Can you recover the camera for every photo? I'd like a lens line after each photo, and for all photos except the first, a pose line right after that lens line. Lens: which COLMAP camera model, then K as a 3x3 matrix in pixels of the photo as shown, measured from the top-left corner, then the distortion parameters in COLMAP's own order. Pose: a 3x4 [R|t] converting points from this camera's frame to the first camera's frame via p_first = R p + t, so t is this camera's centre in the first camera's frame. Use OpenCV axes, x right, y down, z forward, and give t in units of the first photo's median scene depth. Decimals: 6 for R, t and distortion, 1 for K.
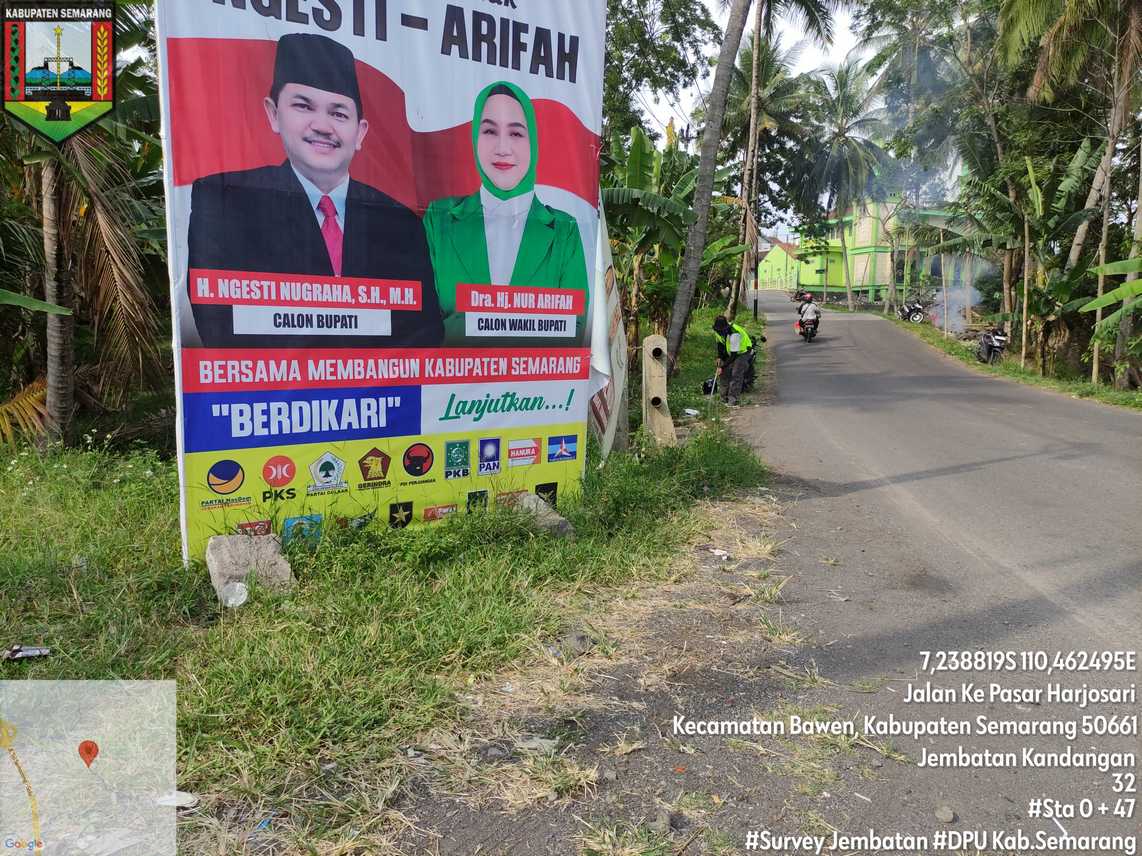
lens RADIAL K [[849.2, 0, 570.0], [0, 849.2, 430.1], [0, 0, 1]] dist [0.051268, -0.053741]
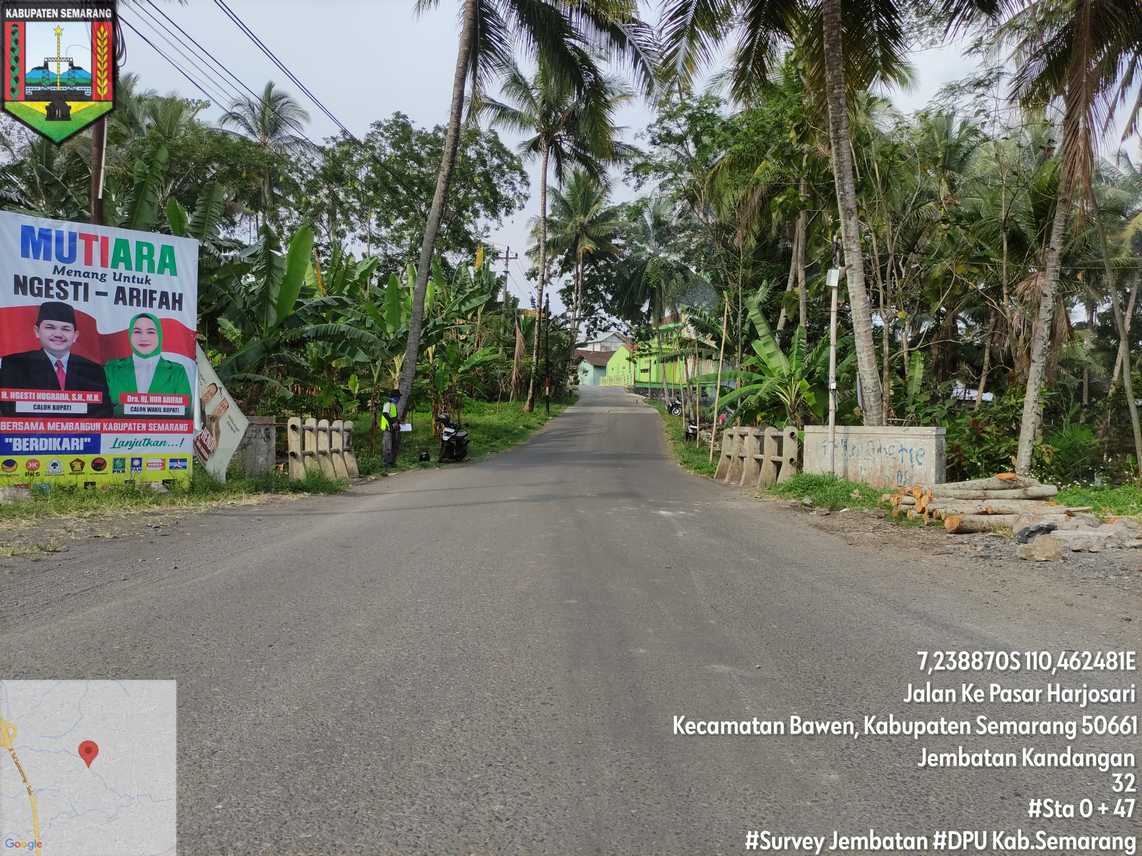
lens RADIAL K [[849.2, 0, 569.9], [0, 849.2, 424.5], [0, 0, 1]] dist [0.051268, -0.053741]
pose [[0.990828, 0.002061, 0.135116, 0.821962], [0.013516, 0.993358, -0.114267, 0.219867], [-0.134455, 0.115045, 0.984219, -1.603725]]
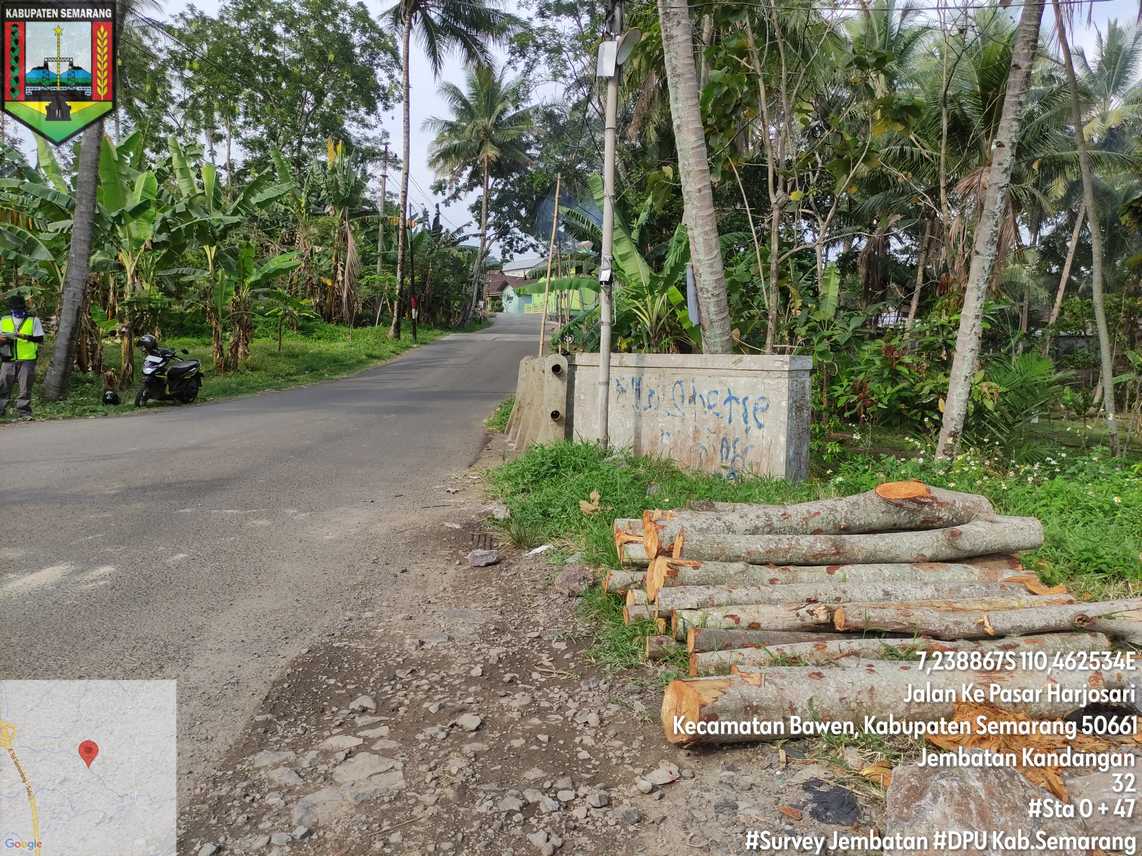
lens RADIAL K [[849.2, 0, 560.1], [0, 849.2, 419.7], [0, 0, 1]] dist [0.051268, -0.053741]
pose [[0.982456, -0.009456, 0.186254, 1.858578], [0.016774, 0.999146, -0.037758, 0.062116], [-0.185738, 0.040219, 0.981776, -0.170862]]
